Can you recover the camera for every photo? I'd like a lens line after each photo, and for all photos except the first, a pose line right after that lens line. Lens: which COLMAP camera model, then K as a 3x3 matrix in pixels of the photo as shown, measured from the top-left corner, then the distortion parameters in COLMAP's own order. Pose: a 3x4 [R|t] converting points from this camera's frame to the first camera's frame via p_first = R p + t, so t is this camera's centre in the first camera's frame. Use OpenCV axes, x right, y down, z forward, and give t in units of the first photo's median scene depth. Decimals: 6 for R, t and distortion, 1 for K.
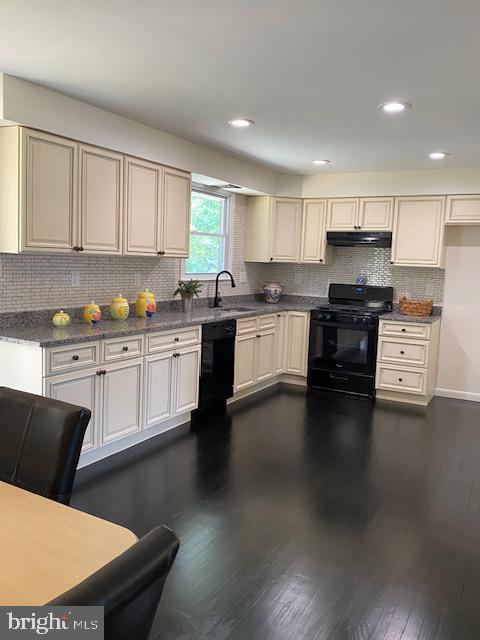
lens RADIAL K [[505.3, 0, 240.0], [0, 505.3, 320.0], [0, 0, 1]] dist [0.095860, 0.002600]
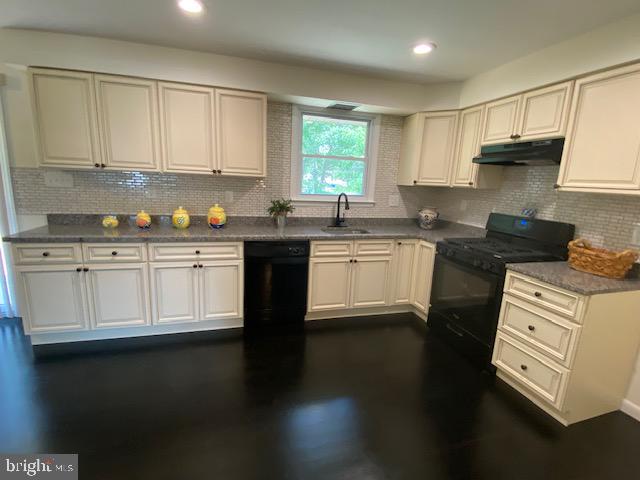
lens RADIAL K [[296.7, 0, 320.0], [0, 296.7, 240.0], [0, 0, 1]] dist [0.017642, -0.000514]
pose [[0.718649, 0.133908, -0.682358, 0.391581], [-0.100357, 0.990983, 0.088779, -0.054888], [0.688094, 0.004679, 0.725607, 0.582844]]
